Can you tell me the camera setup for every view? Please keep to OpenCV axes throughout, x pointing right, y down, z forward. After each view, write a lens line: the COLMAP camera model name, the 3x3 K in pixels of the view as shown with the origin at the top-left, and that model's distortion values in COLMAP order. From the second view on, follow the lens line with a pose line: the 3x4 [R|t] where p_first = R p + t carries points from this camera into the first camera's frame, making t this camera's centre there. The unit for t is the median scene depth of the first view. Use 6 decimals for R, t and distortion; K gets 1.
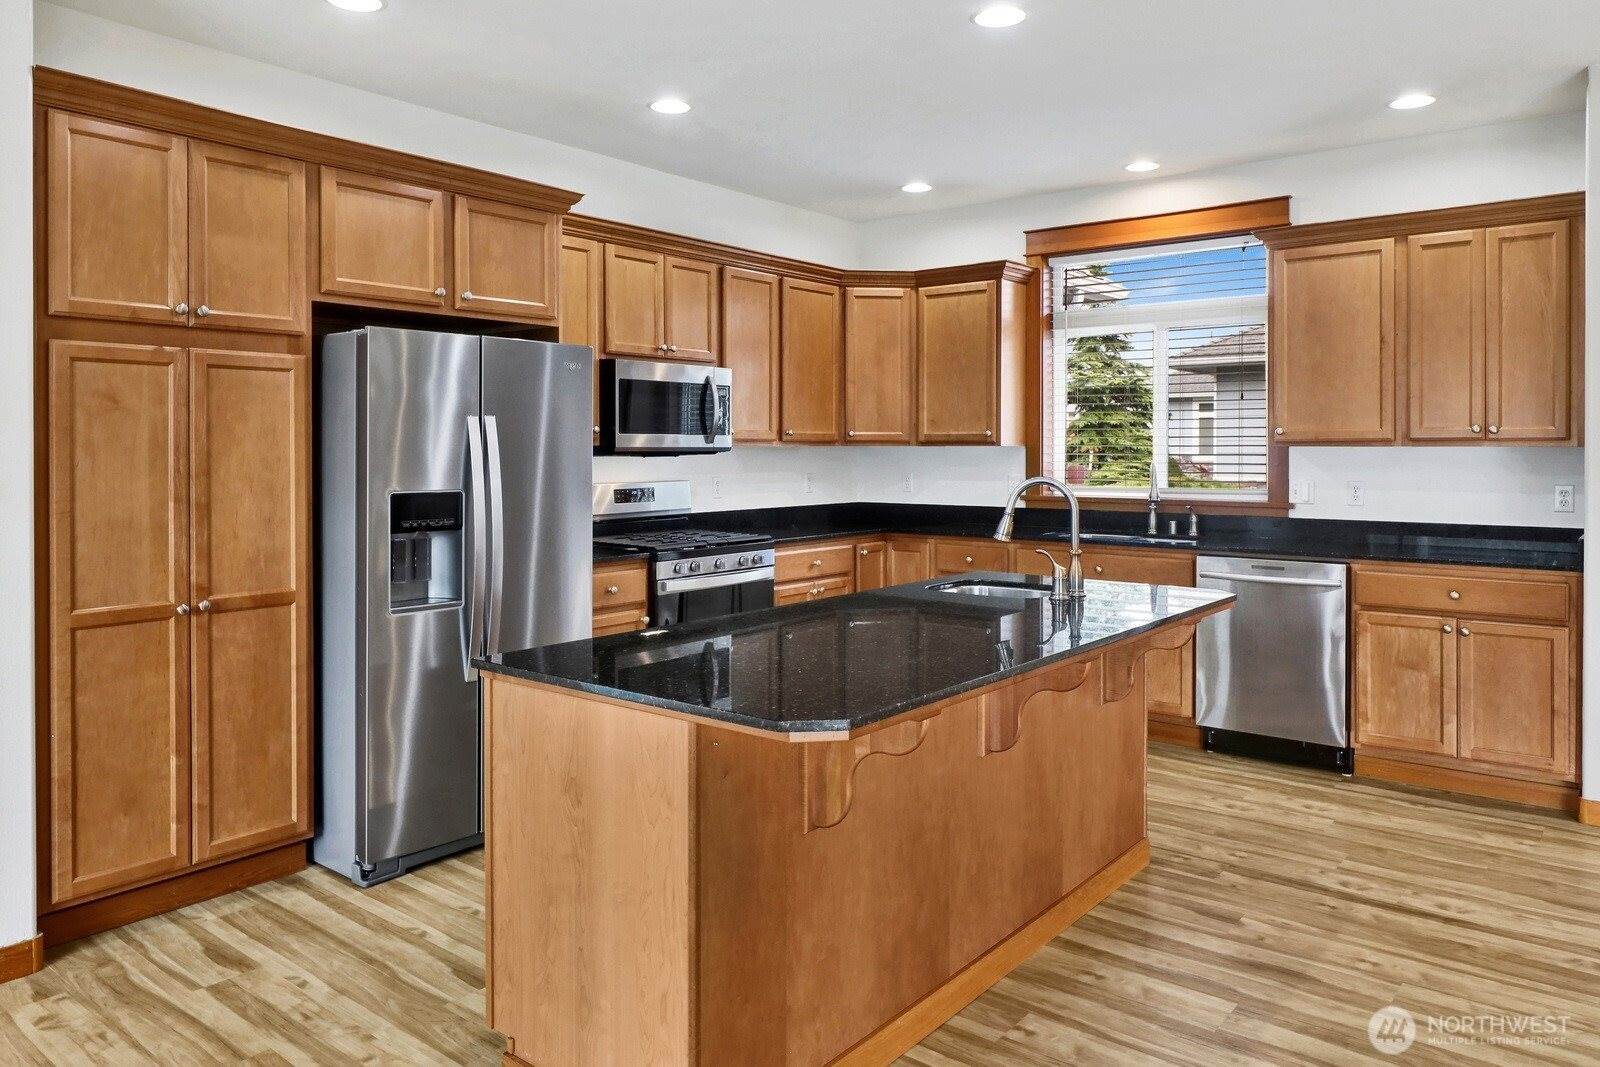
lens RADIAL K [[1102.0, 0, 840.9], [0, 1102.0, 465.3], [0, 0, 1]] dist [-0.000538, 0.000486]
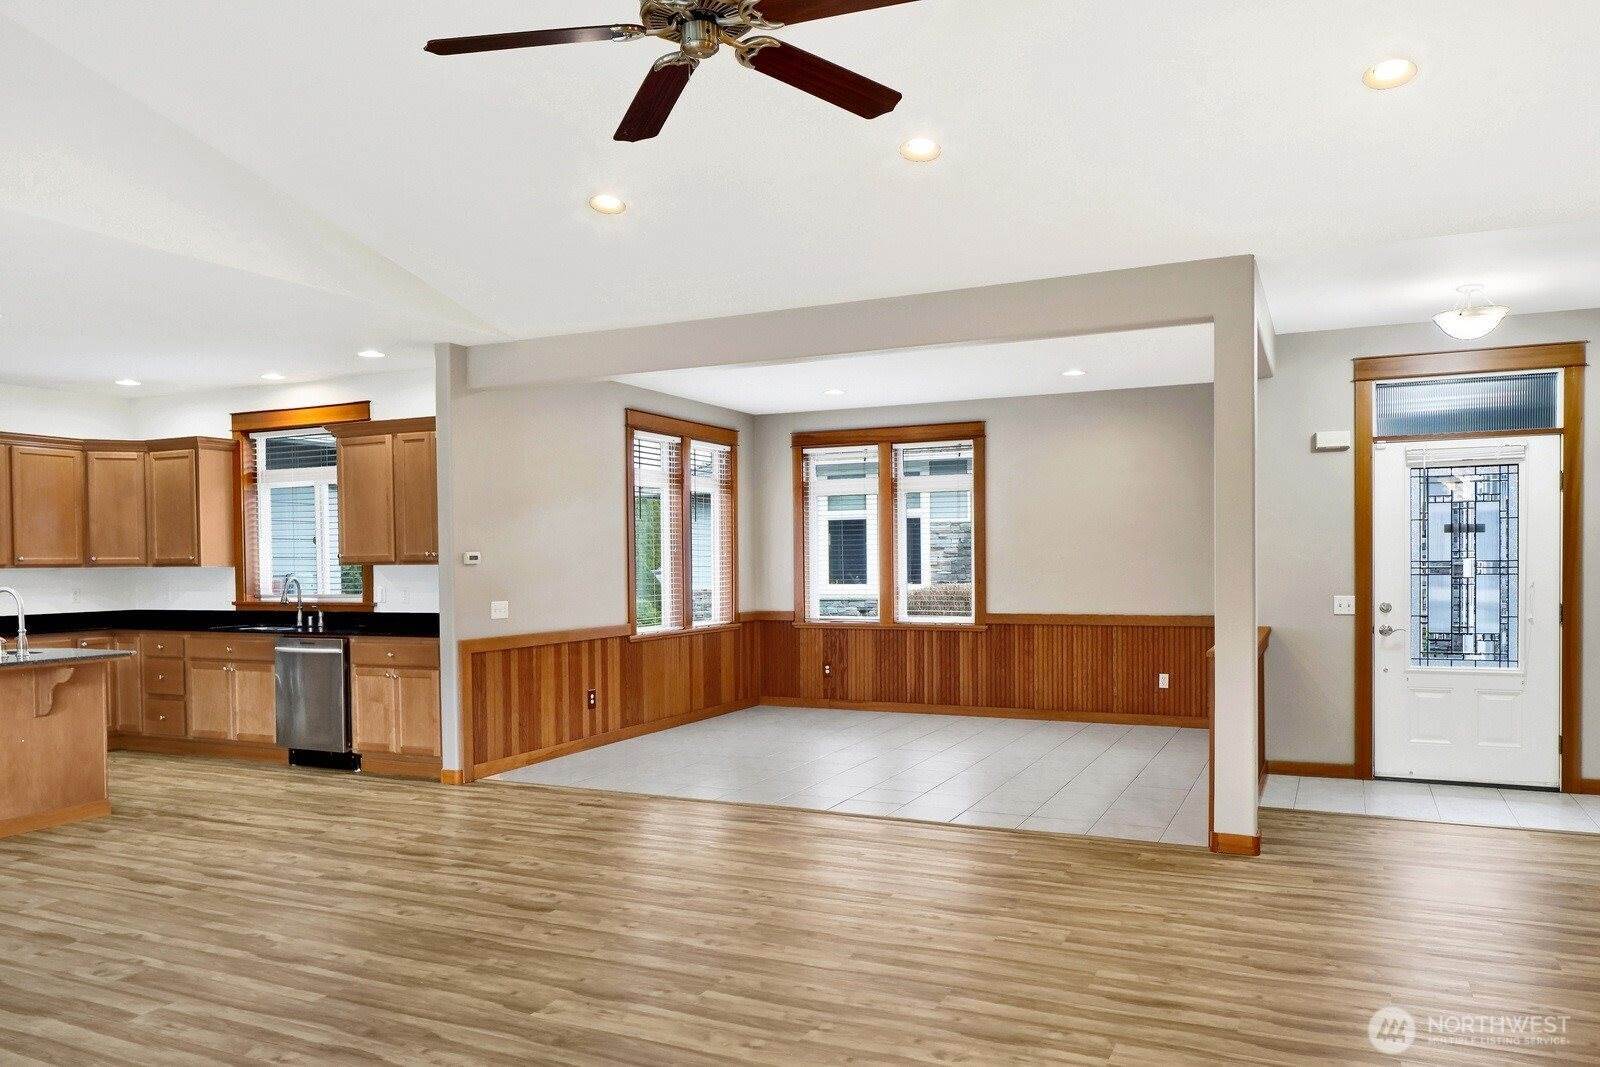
lens RADIAL K [[1080.7, 0, 807.6], [0, 1080.7, 567.4], [0, 0, 1]] dist [-0.000647, 0.000009]
pose [[0.969960, -0.010544, 0.243037, 0.774529], [0.013477, 0.999855, -0.010408, 0.012411], [-0.242892, 0.013370, 0.969961, -0.734230]]
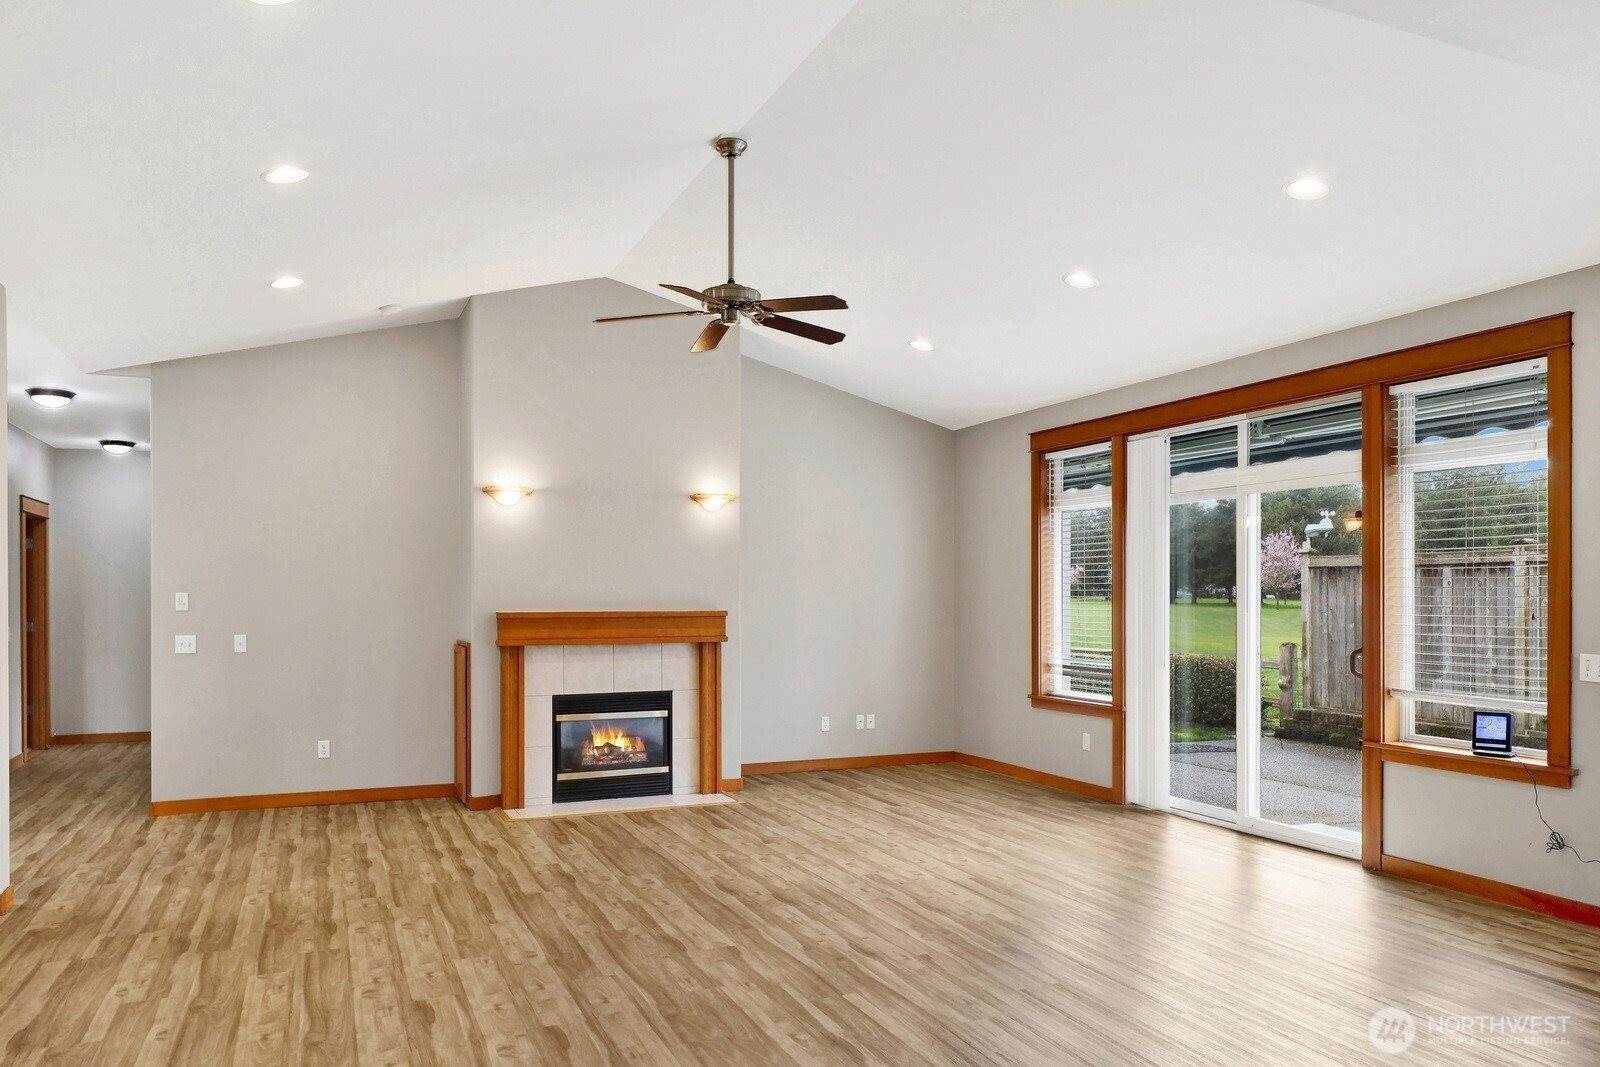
lens RADIAL K [[1149.3, 0, 793.2], [0, 1149.3, 604.9], [0, 0, 1]] dist [-0.003427, -0.000407]
pose [[-0.874661, -0.003240, 0.484723, 0.211873], [0.009719, 0.999659, 0.024219, -0.020691], [-0.484637, 0.025894, -0.874332, 0.936773]]
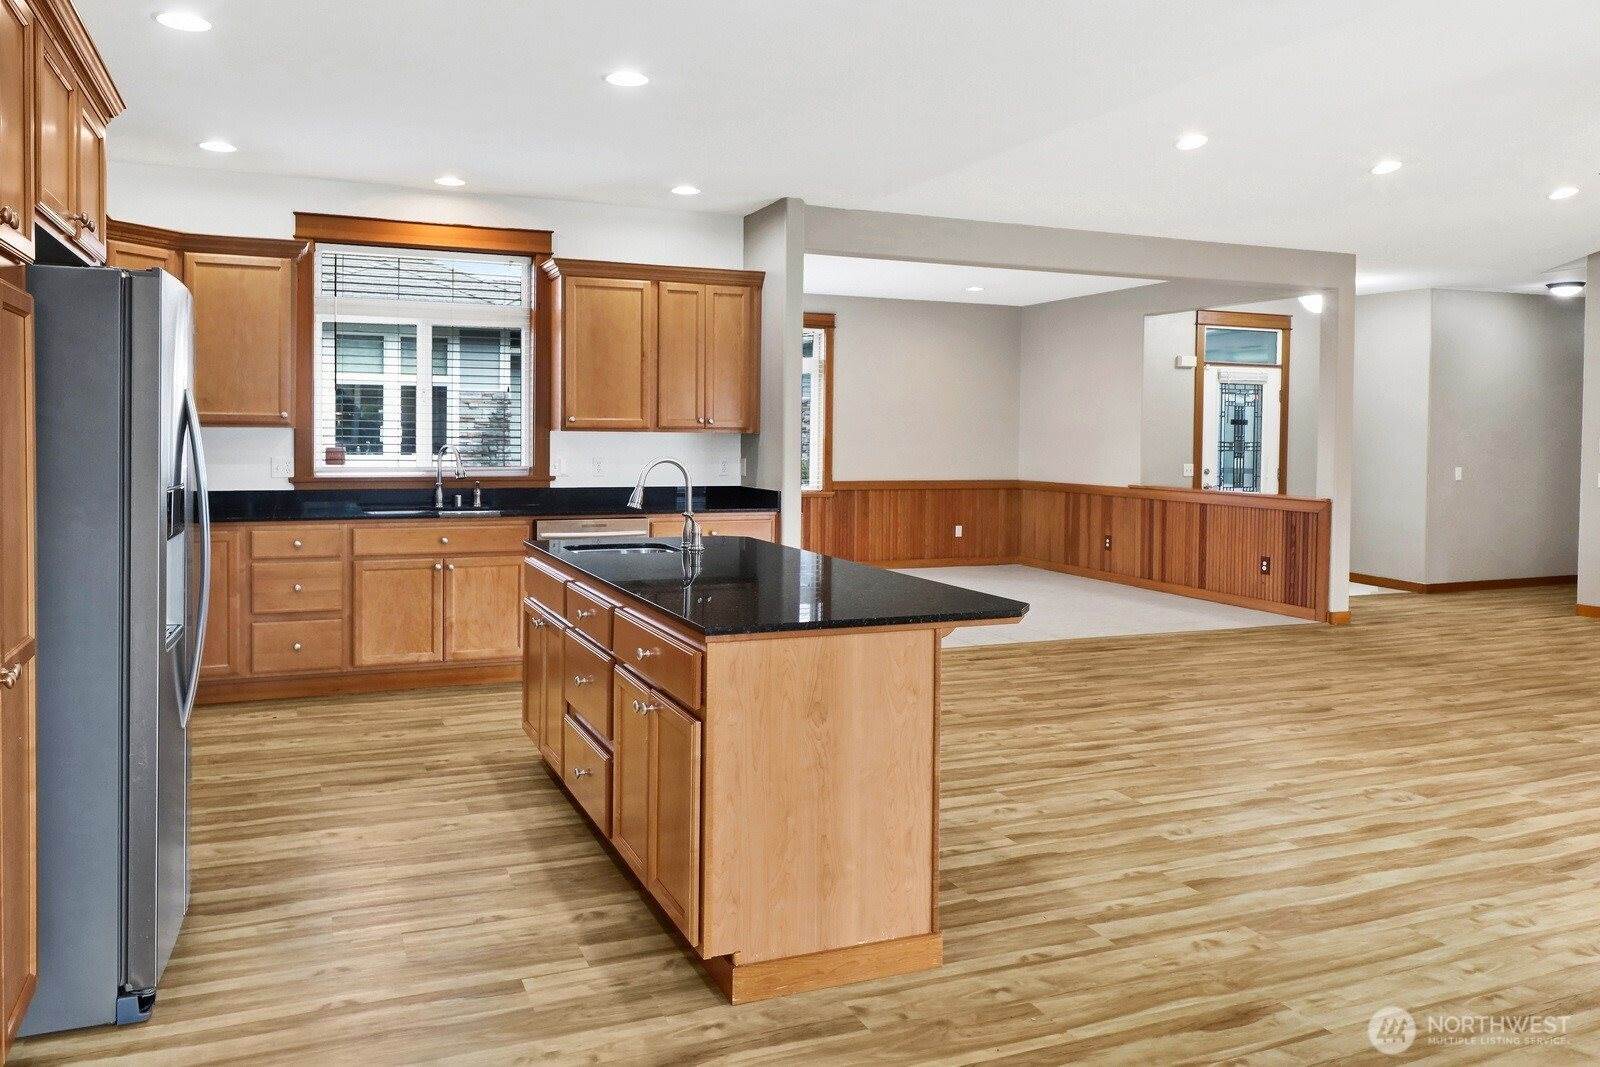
lens RADIAL K [[1082.2, 0, 727.7], [0, 1082.2, 462.2], [0, 0, 1]] dist [0.001103, -0.006114]
pose [[0.521495, -0.017390, 0.853077, -0.672657], [0.003332, 0.999826, 0.018345, -0.004397], [-0.853248, -0.006725, 0.521462, 0.229548]]
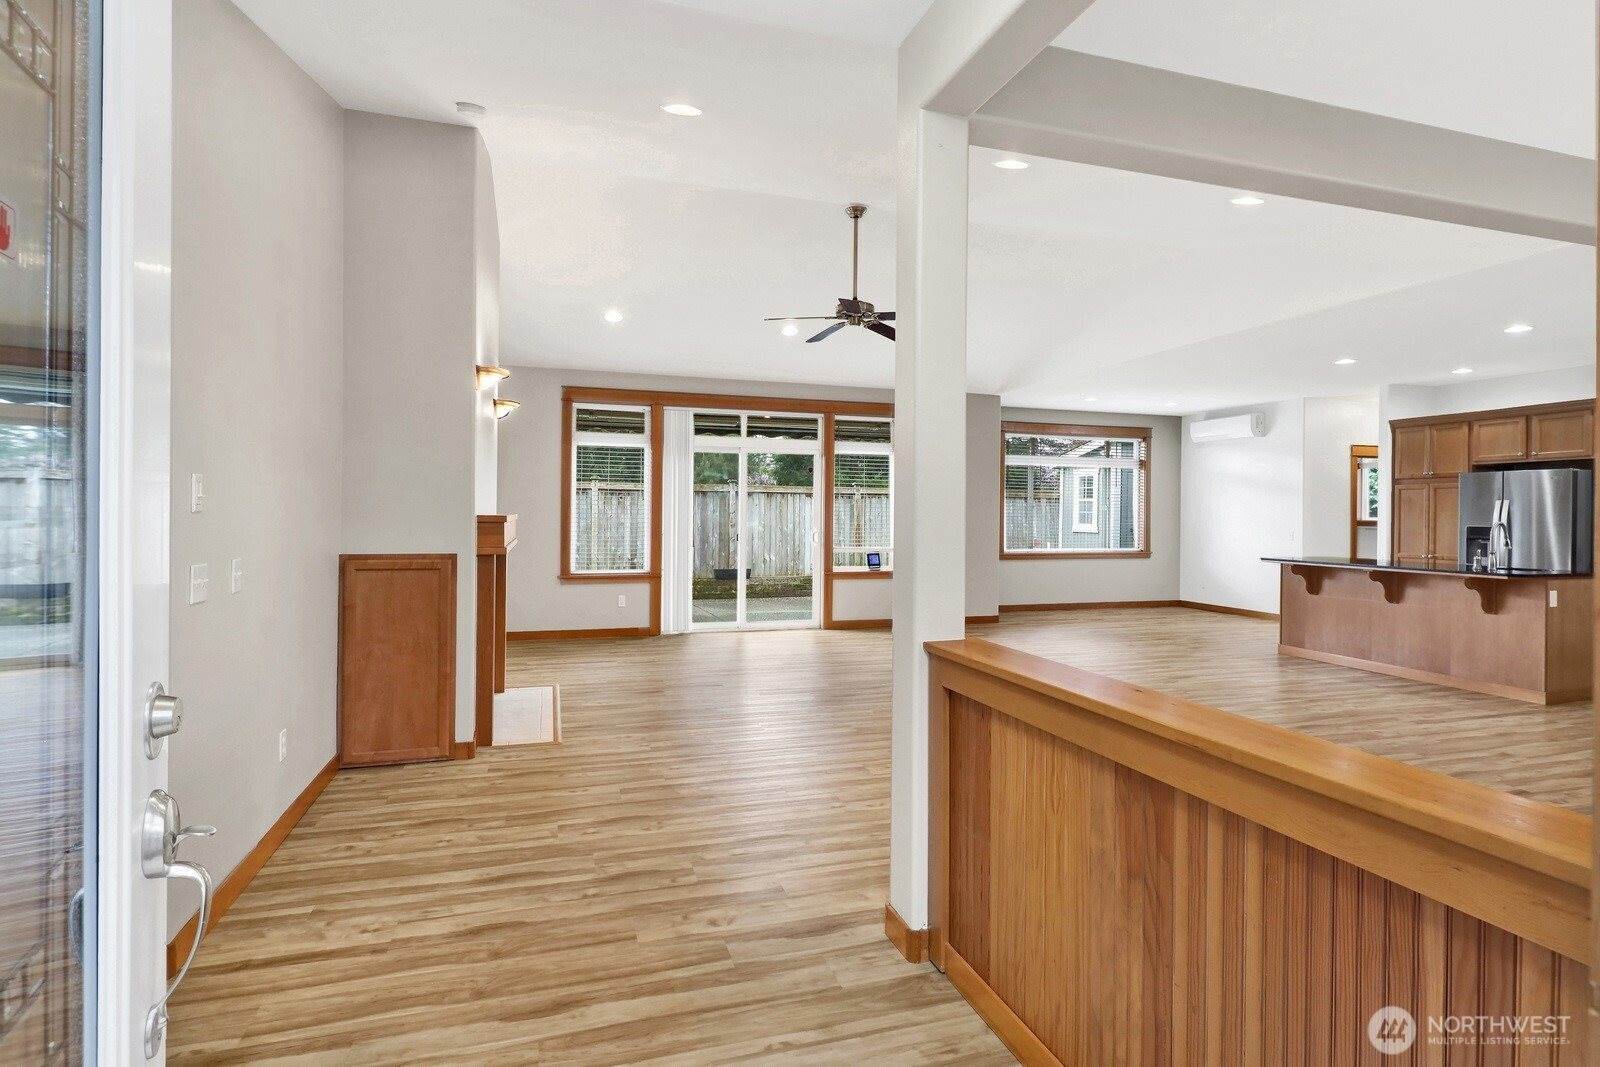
lens RADIAL K [[829.2, 0, 792.0], [0, 829.2, 513.0], [0, 0, 1]] dist [-0.000136, -0.000538]
pose [[-0.549954, -0.004409, -0.835183, 2.065869], [-0.021904, 0.999718, 0.009146, 0.006083], [0.834908, 0.023324, -0.549896, 0.556828]]
